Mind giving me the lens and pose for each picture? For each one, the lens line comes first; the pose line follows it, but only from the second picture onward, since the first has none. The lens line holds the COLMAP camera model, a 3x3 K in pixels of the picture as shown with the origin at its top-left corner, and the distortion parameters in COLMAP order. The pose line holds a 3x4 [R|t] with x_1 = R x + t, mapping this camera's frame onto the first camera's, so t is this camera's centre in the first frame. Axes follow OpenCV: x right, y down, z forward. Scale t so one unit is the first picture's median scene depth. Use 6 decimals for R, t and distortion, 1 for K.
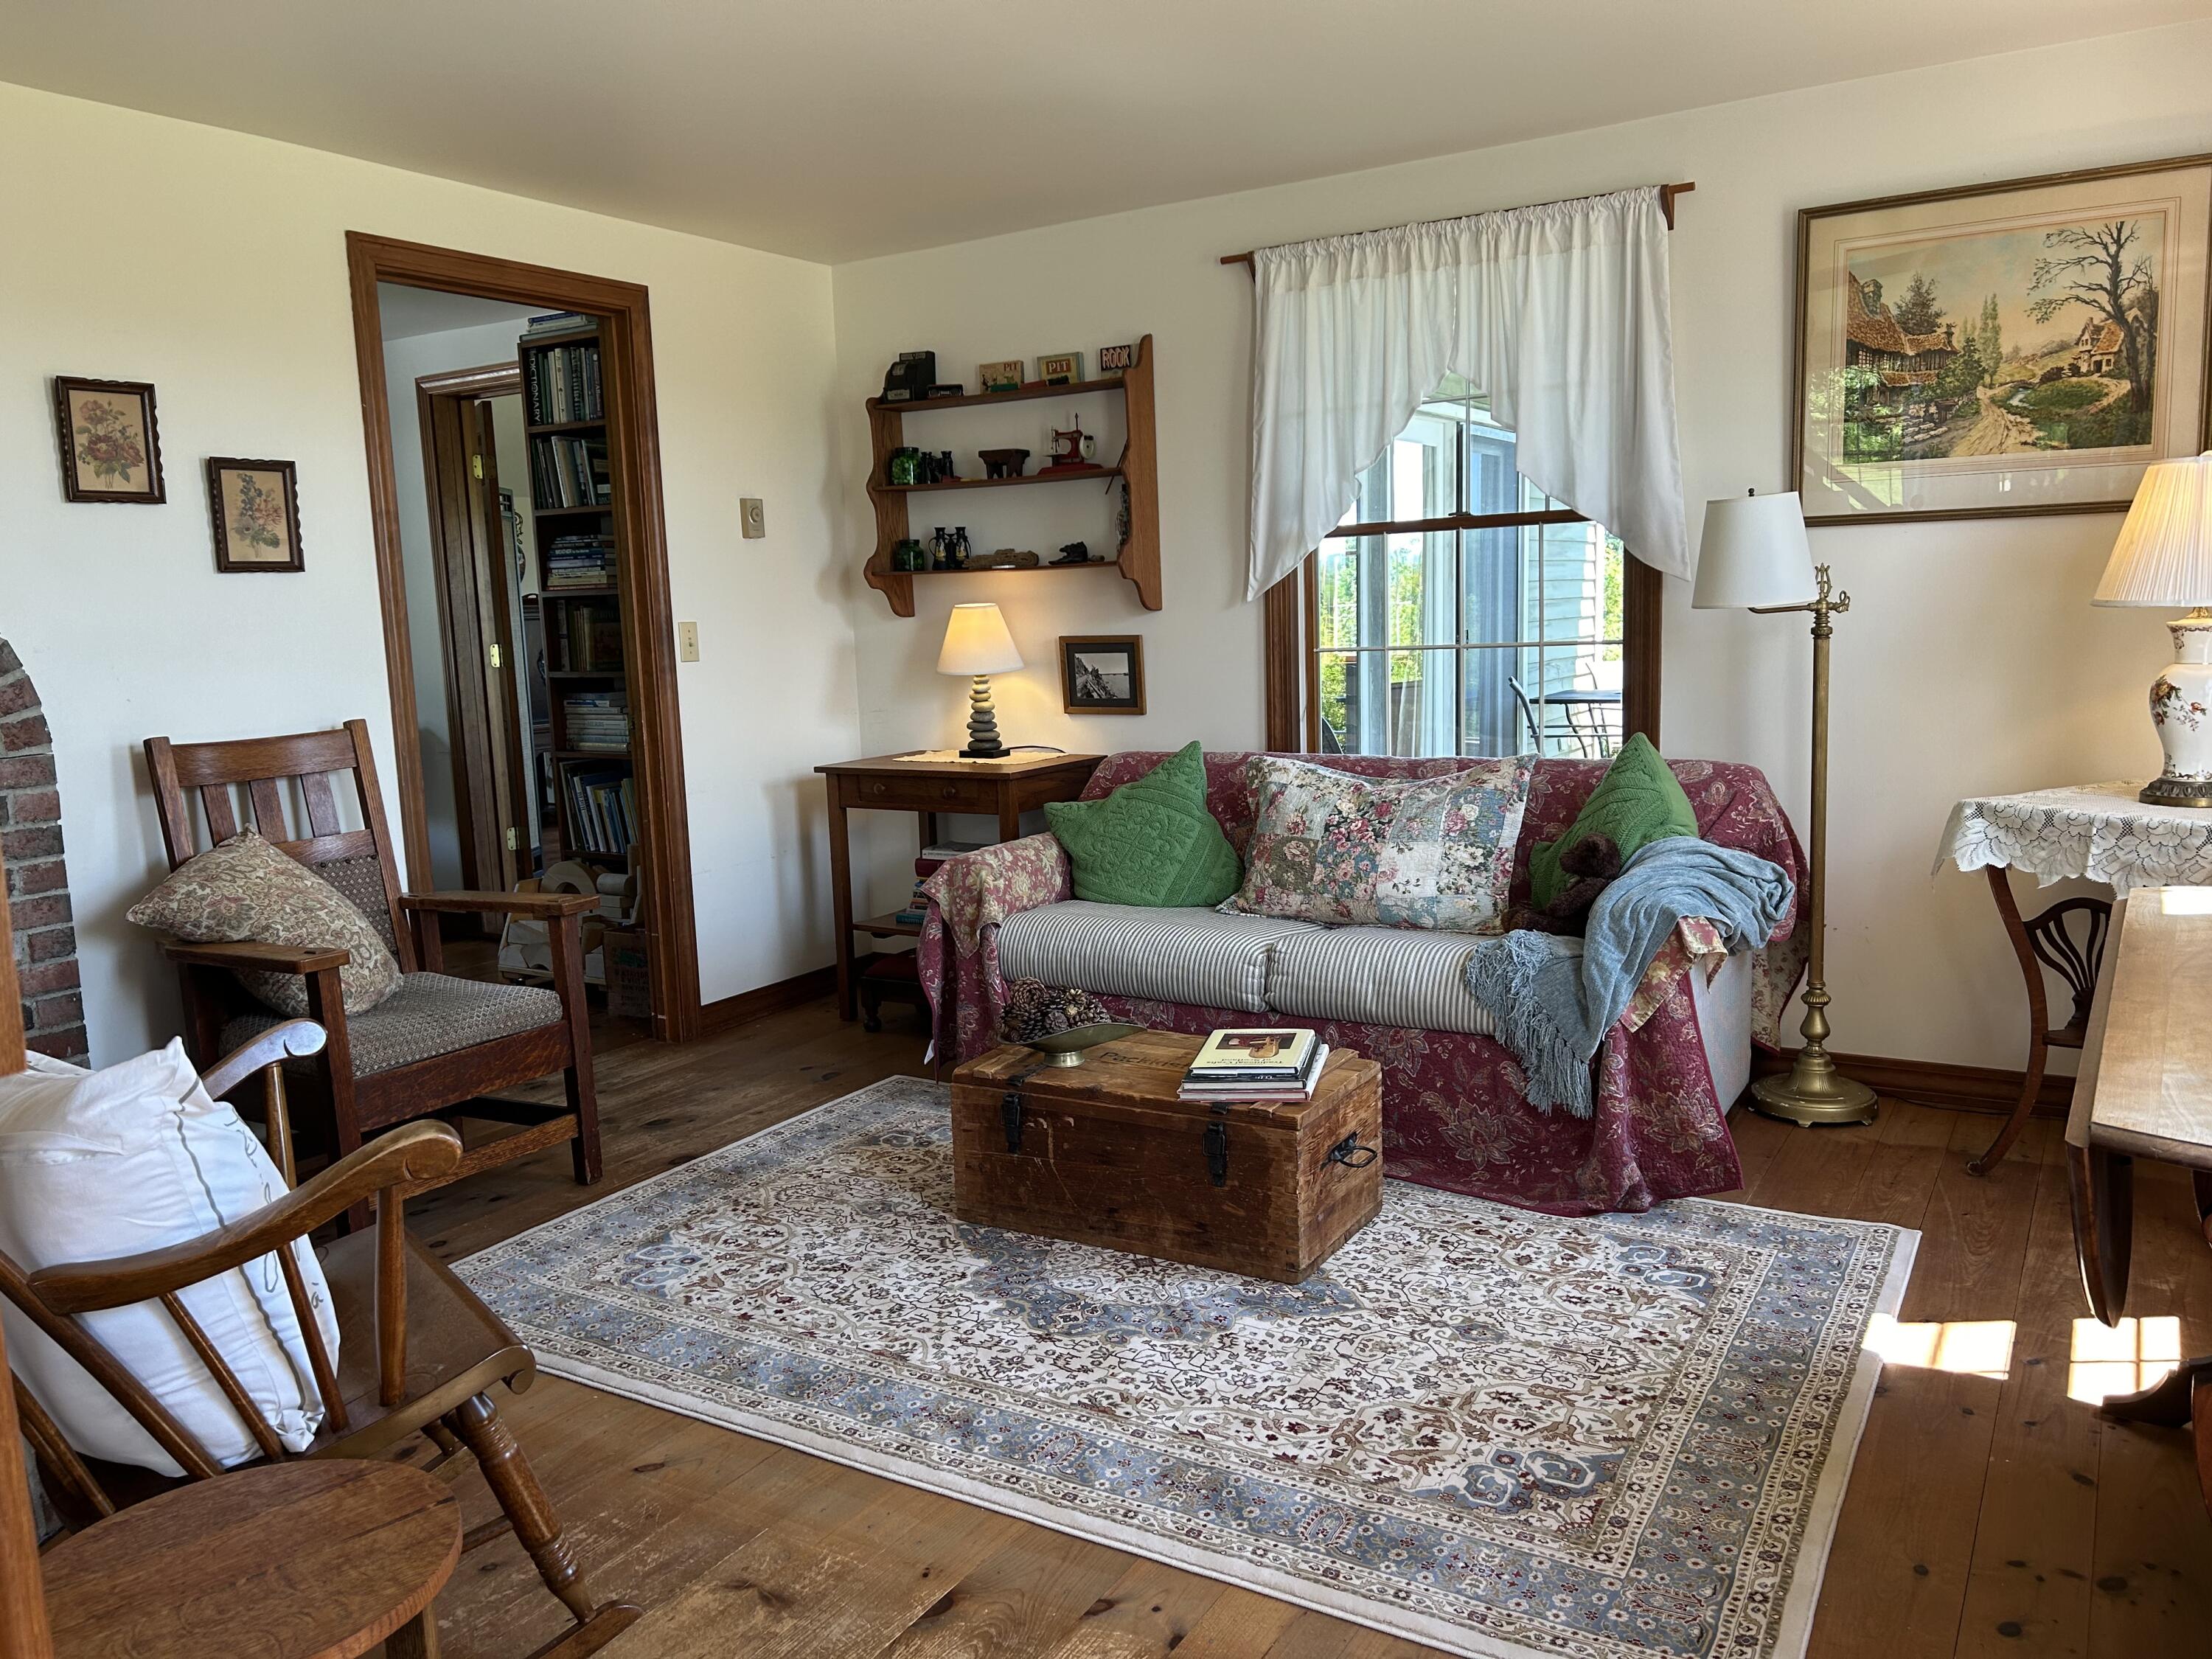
lens RADIAL K [[1664.4, 0, 1112.3], [0, 1664.4, 826.5], [0, 0, 1]] dist [0.069125, -0.052122]
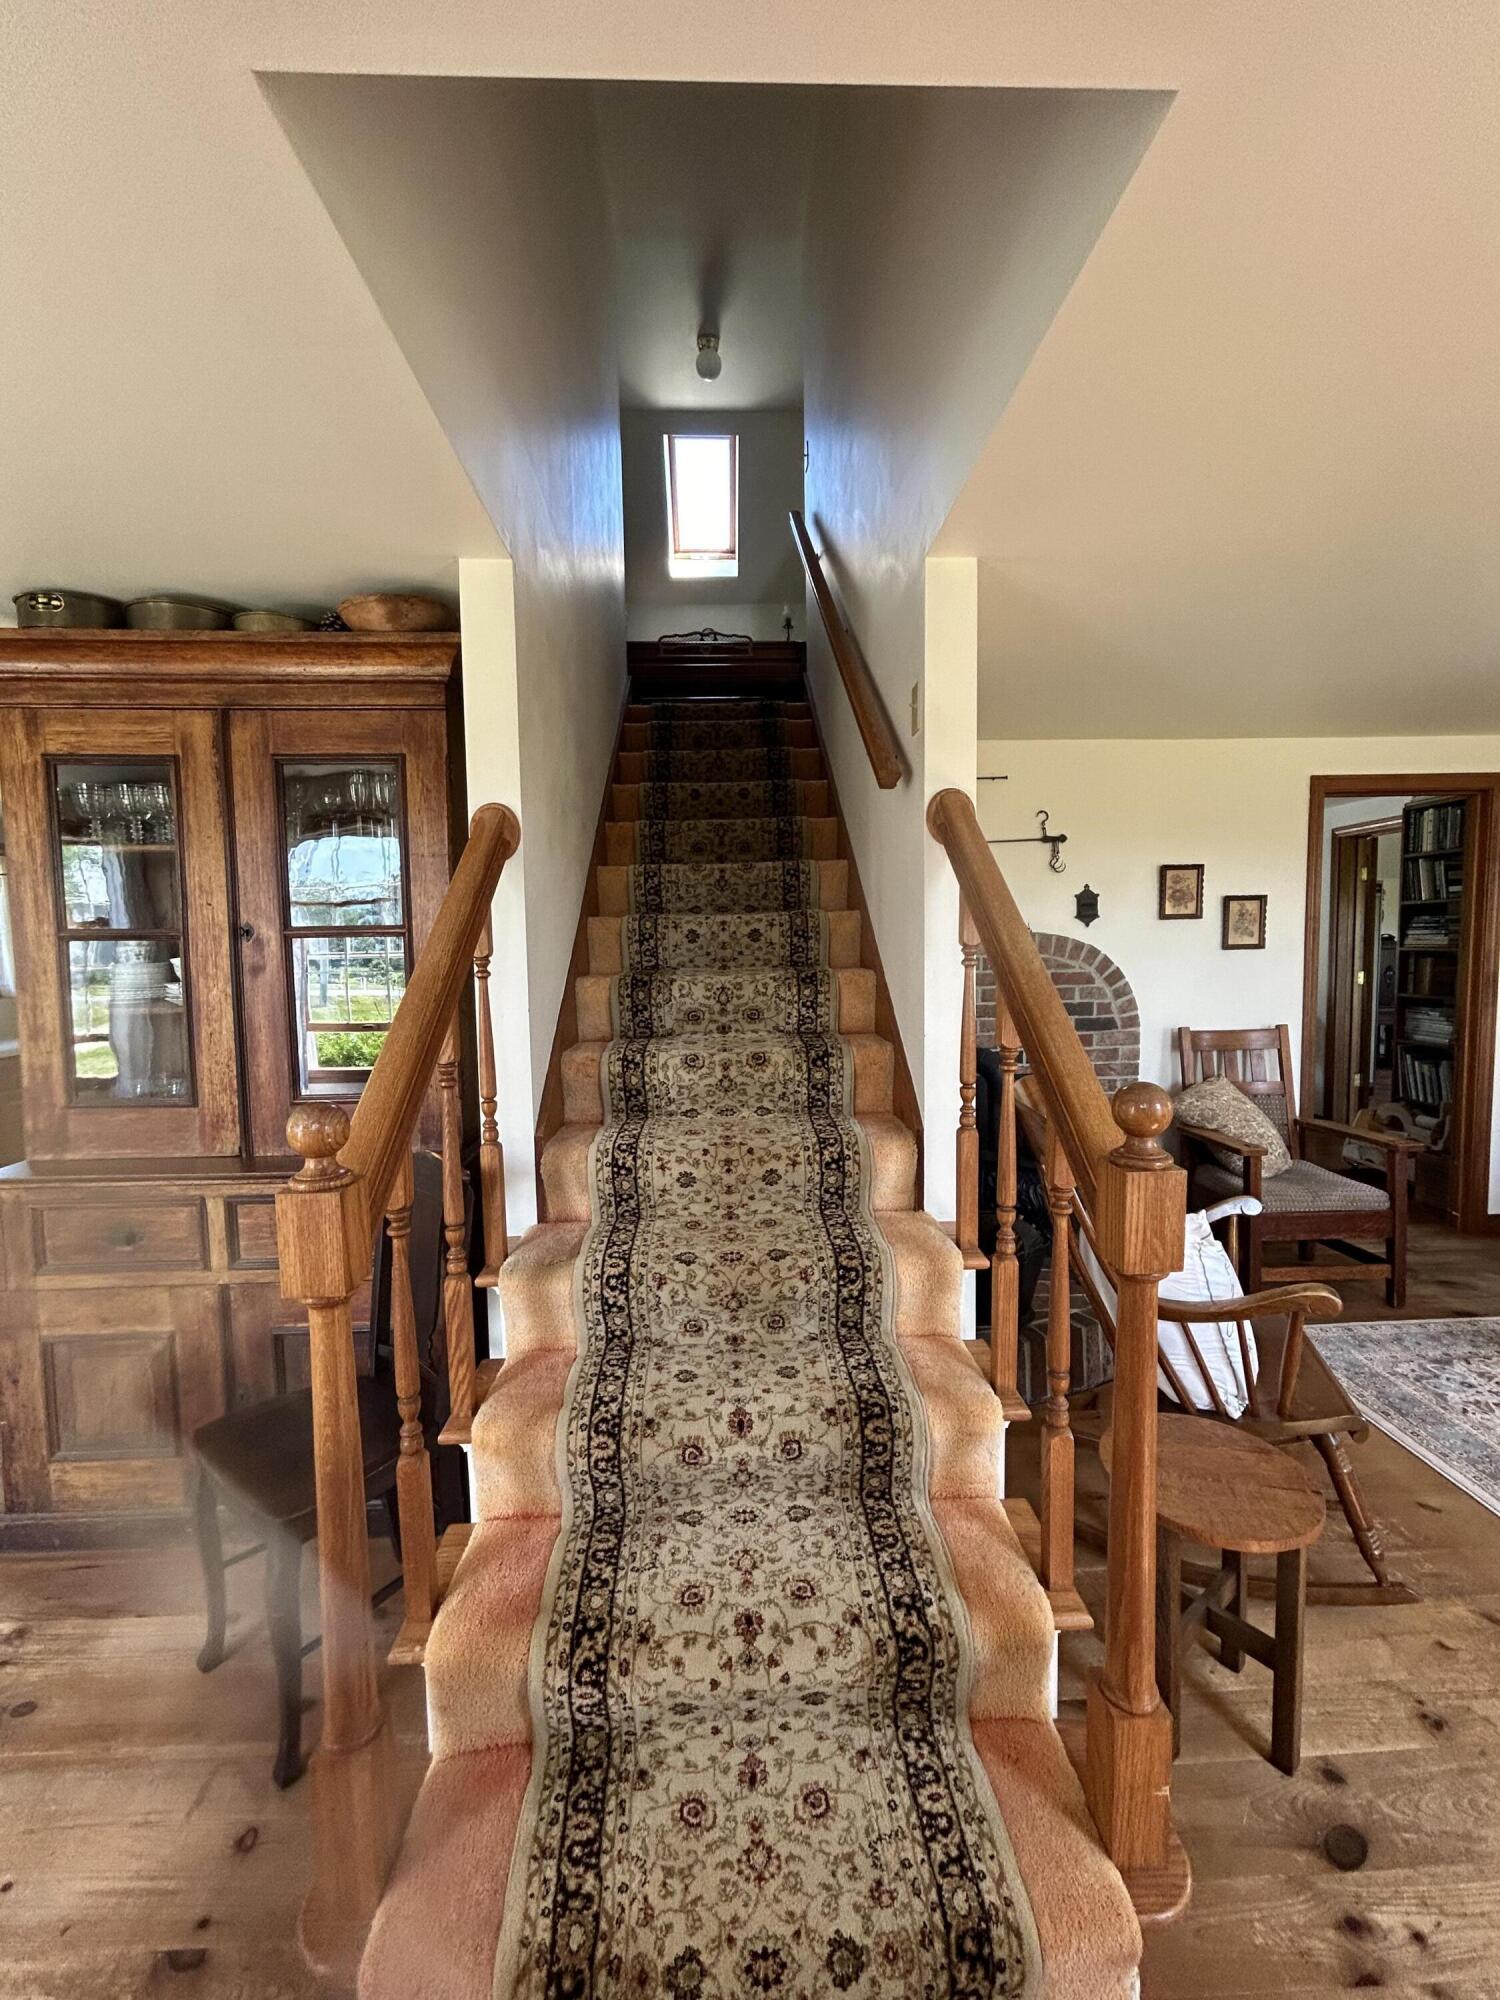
lens RADIAL K [[815.0, 0, 749.5], [0, 815.0, 1006.7], [0, 0, 1]] dist [-0.001637, 0.000460]
pose [[0.551165, 0.082554, -0.830302, -0.009723], [-0.113438, 0.993268, 0.023456, -0.040172], [0.826649, 0.081259, 0.556819, -0.038912]]
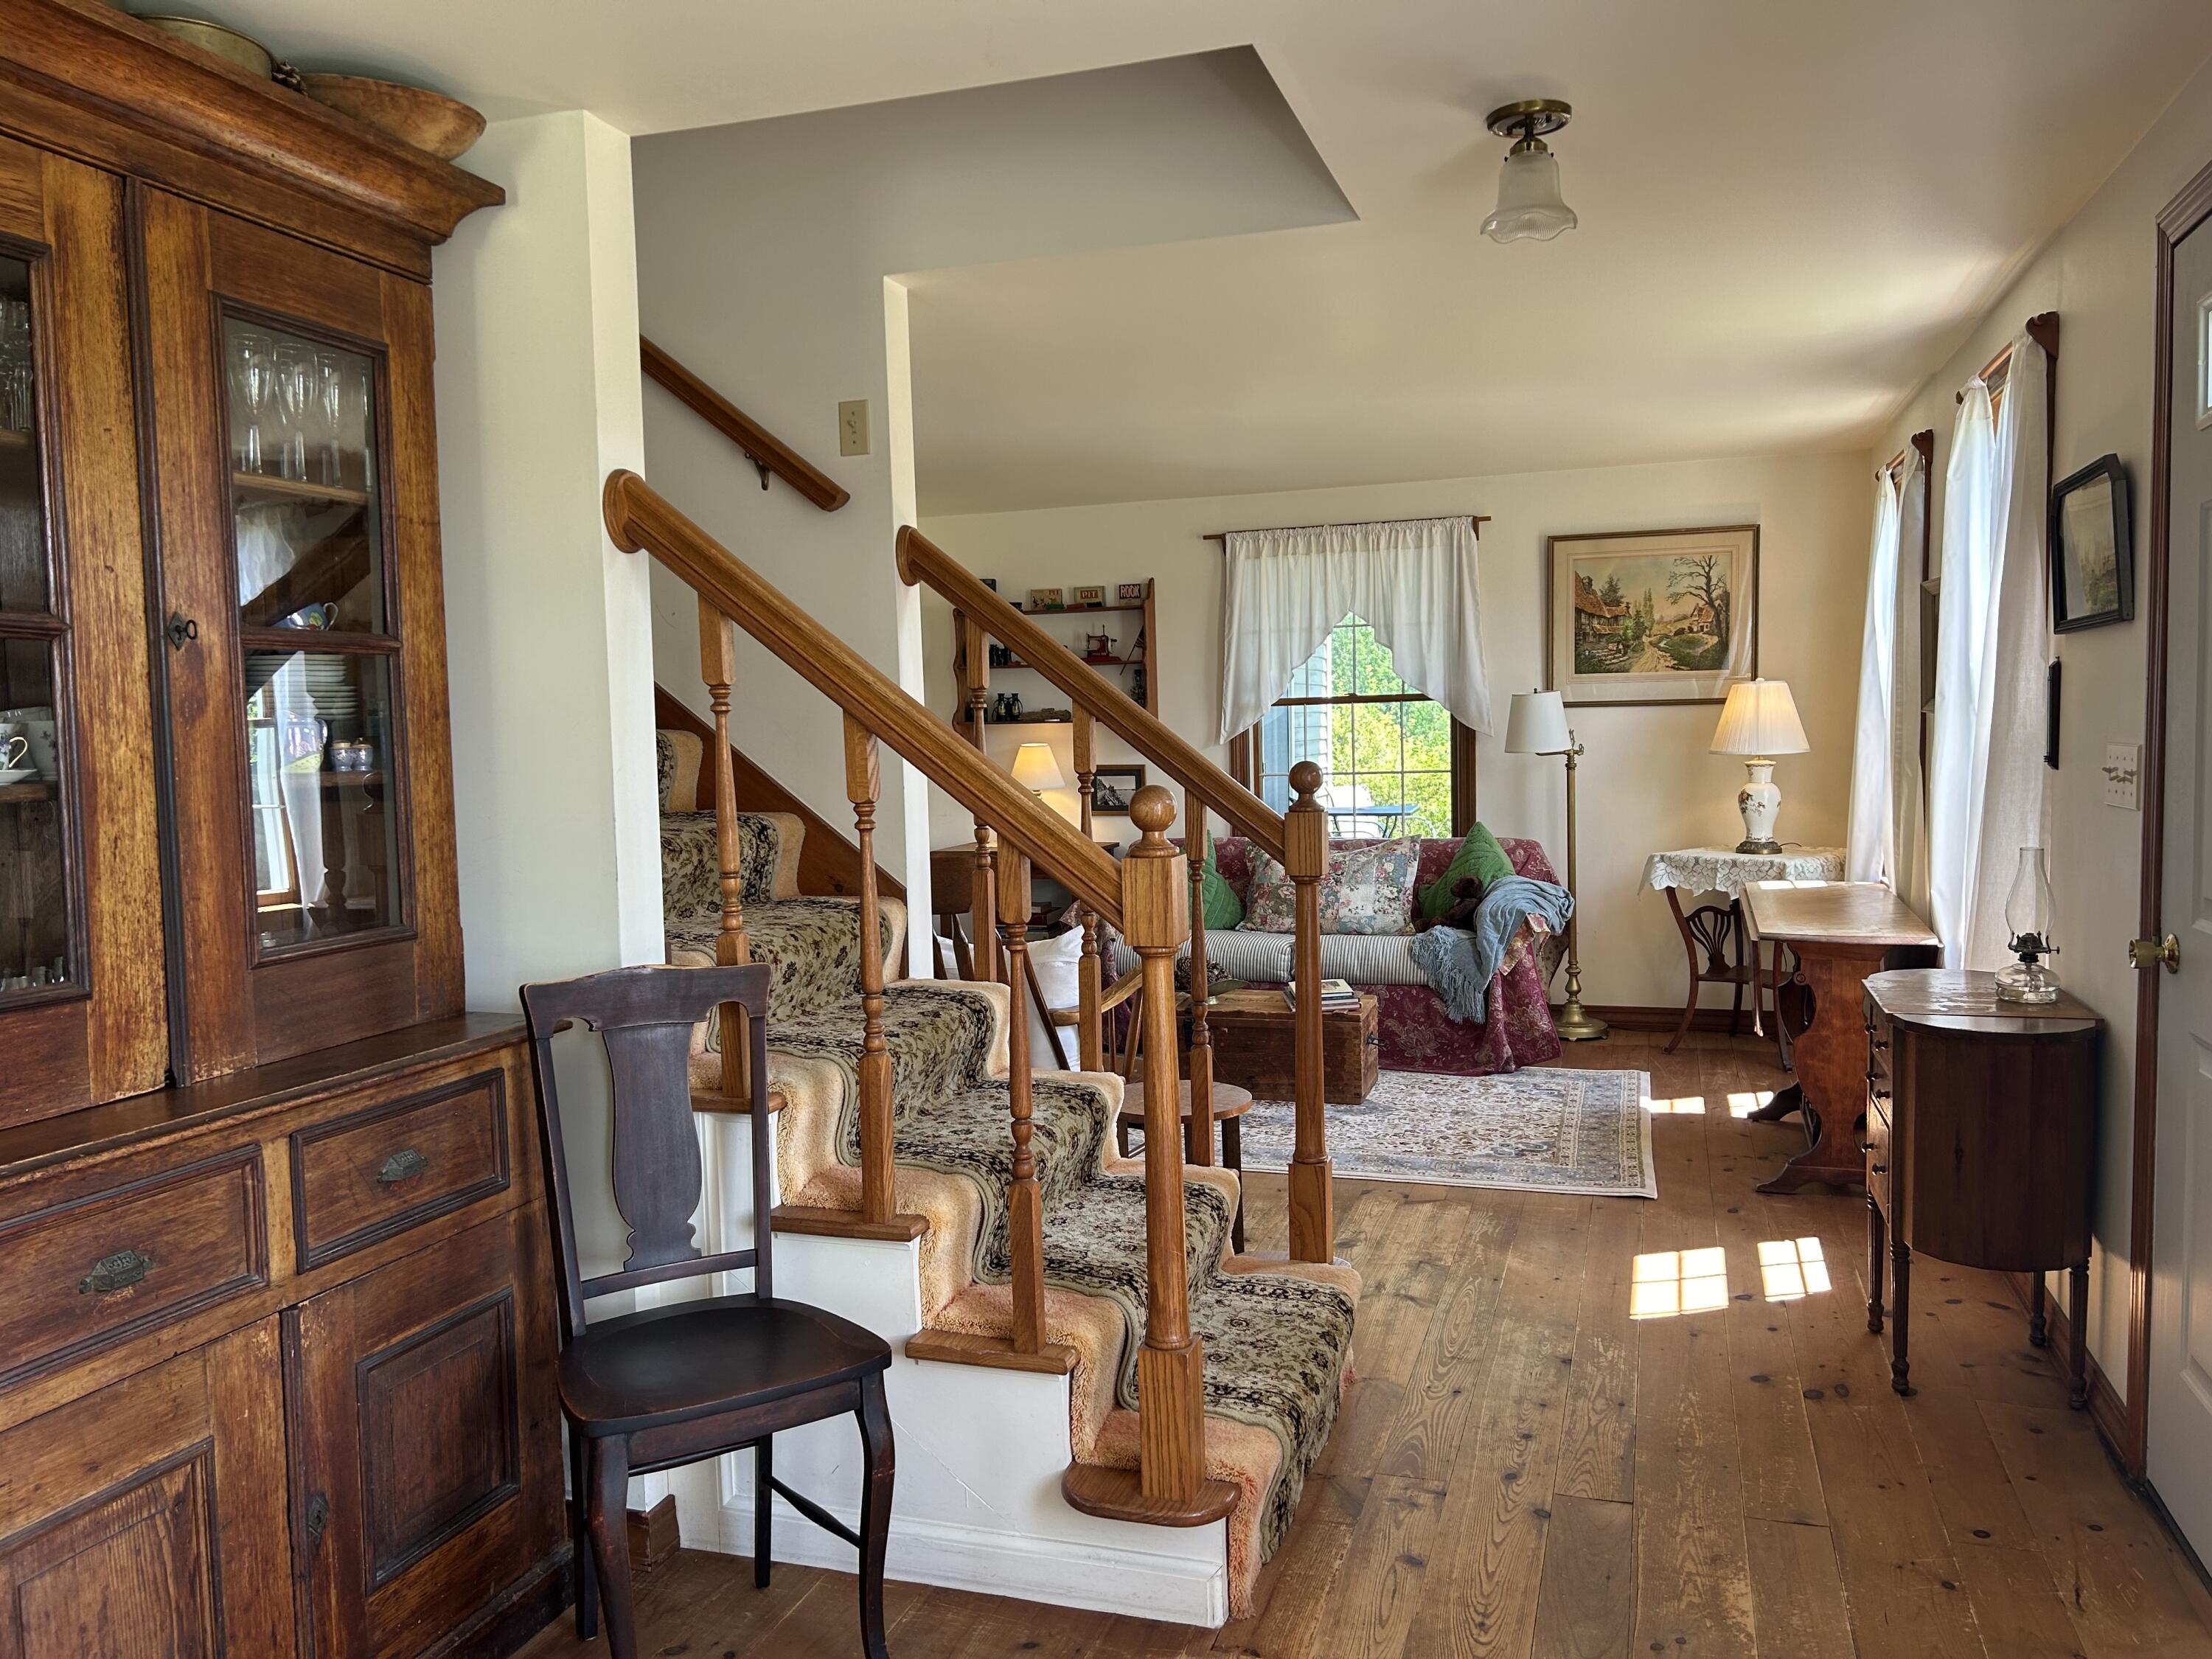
lens RADIAL K [[1643.2, 0, 1113.4], [0, 1643.2, 833.4], [0, 0, 1]] dist [0.130603, -0.121713]
pose [[0.973850, -0.004454, 0.227146, -0.469206], [0.021077, 0.997267, -0.070809, 0.074133], [-0.226210, 0.073745, 0.971283, -0.627243]]
